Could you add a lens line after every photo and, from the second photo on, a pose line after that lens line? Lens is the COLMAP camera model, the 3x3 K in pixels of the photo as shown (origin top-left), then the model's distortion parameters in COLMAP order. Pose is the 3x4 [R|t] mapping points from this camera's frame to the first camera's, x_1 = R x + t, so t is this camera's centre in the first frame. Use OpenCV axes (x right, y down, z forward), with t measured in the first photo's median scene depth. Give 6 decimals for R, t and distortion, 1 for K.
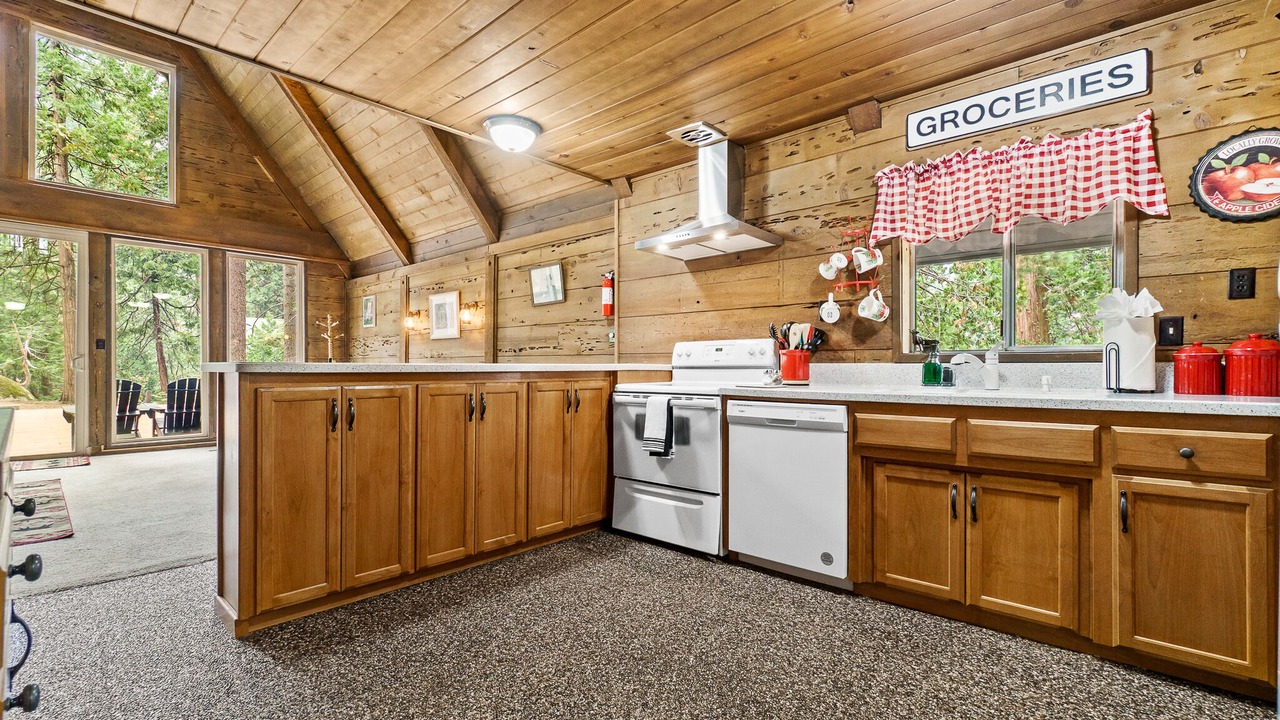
lens RADIAL K [[554.7, 0, 626.5], [0, 554.7, 368.3], [0, 0, 1]] dist [-0.007272, 0.002447]
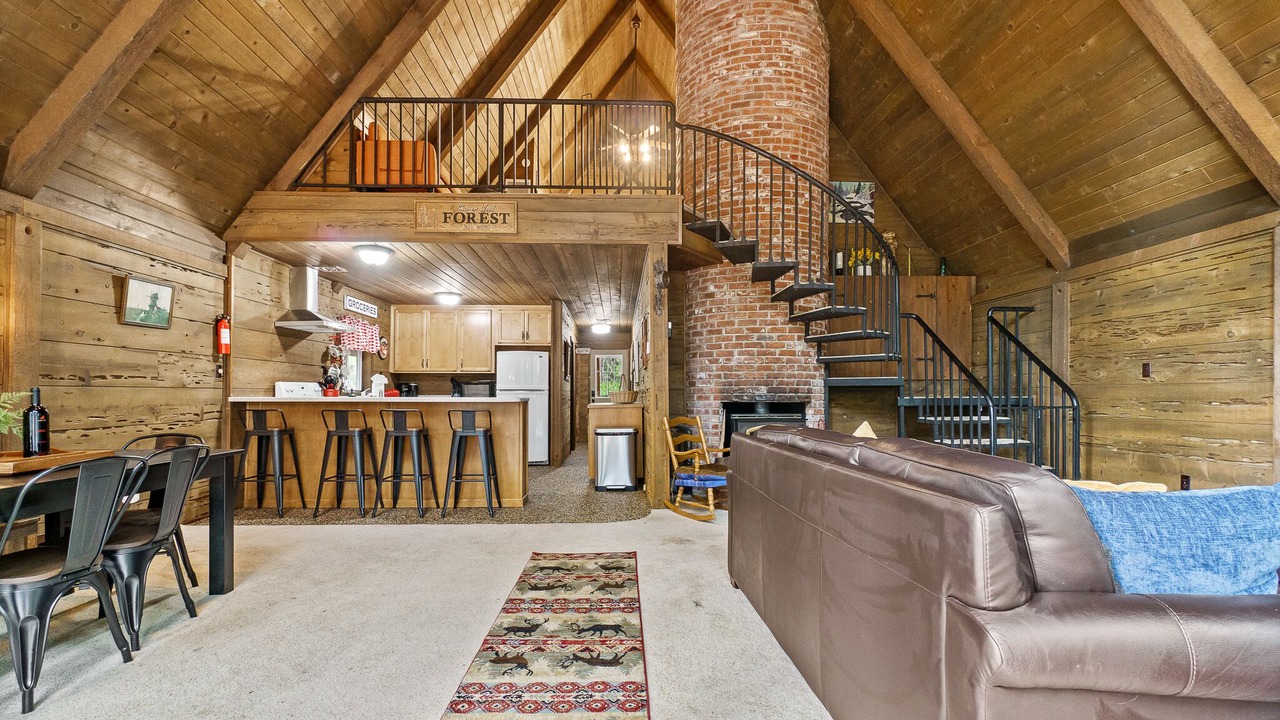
lens RADIAL K [[554.7, 0, 627.3], [0, 554.7, 393.8], [0, 0, 1]] dist [-0.007272, 0.002447]
pose [[-0.695814, -0.000336, 0.718222, -2.107398], [0.002892, 0.999990, 0.003269, -0.023937], [-0.718216, 0.004352, -0.695807, 1.804924]]
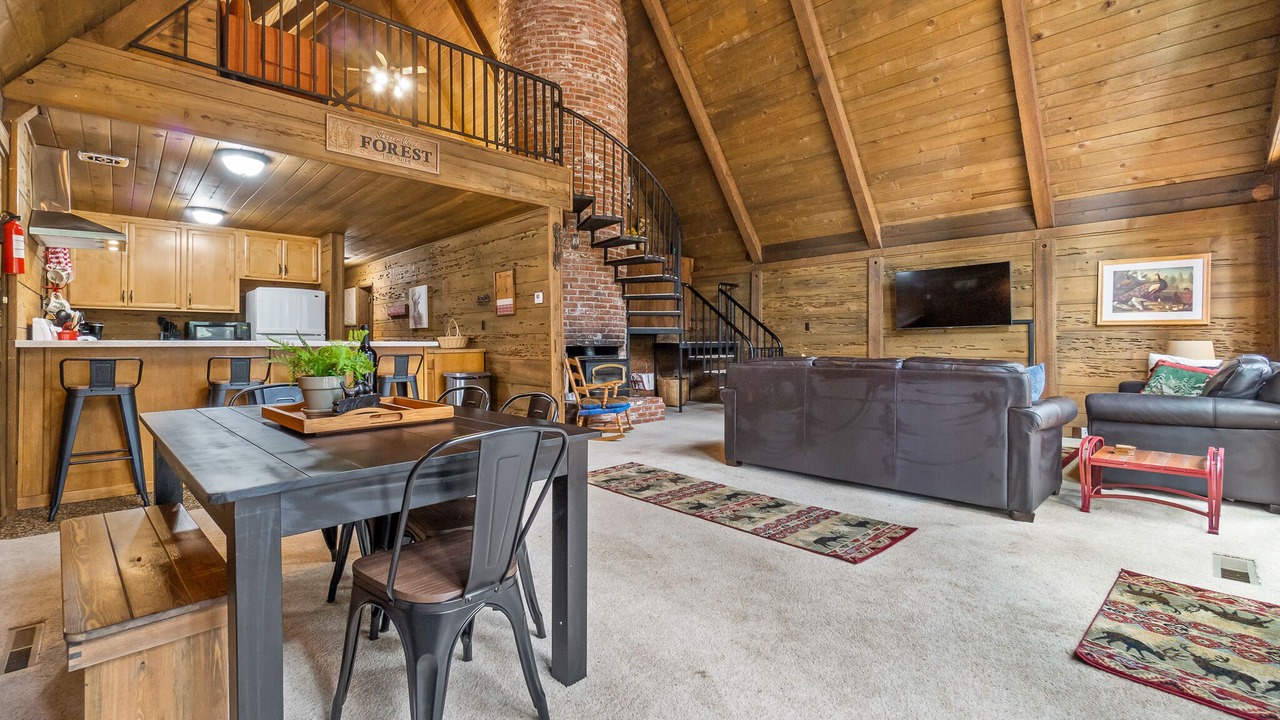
lens RADIAL K [[554.7, 0, 627.8], [0, 554.7, 343.4], [0, 0, 1]] dist [-0.007272, 0.002447]
pose [[-0.996591, -0.002592, 0.082464, -1.346684], [-0.002078, 0.999978, 0.006314, -0.013702], [-0.082479, 0.006121, -0.996574, 2.497395]]
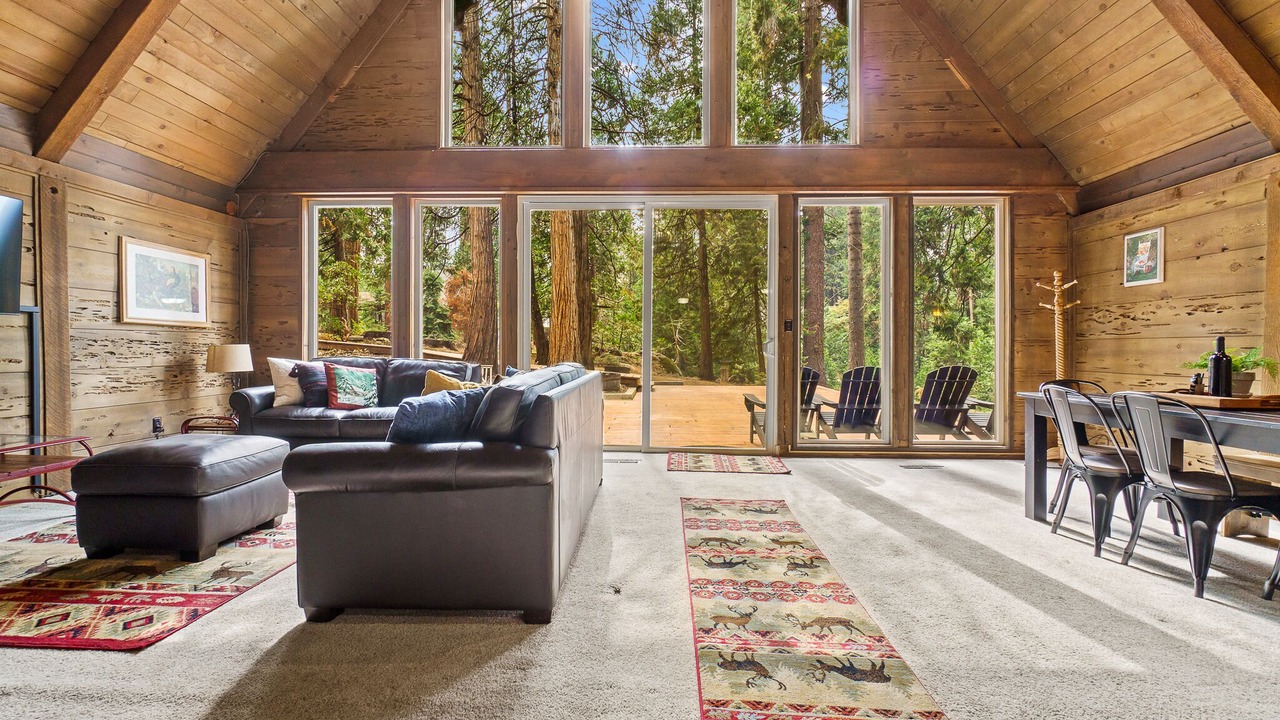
lens RADIAL K [[554.7, 0, 632.9], [0, 554.7, 347.0], [0, 0, 1]] dist [-0.007272, 0.002447]
pose [[0.630478, -0.002070, -0.776204, -0.903717], [-0.006451, 0.999948, -0.007906, -0.003266], [0.776180, 0.009992, 0.630432, 0.569630]]
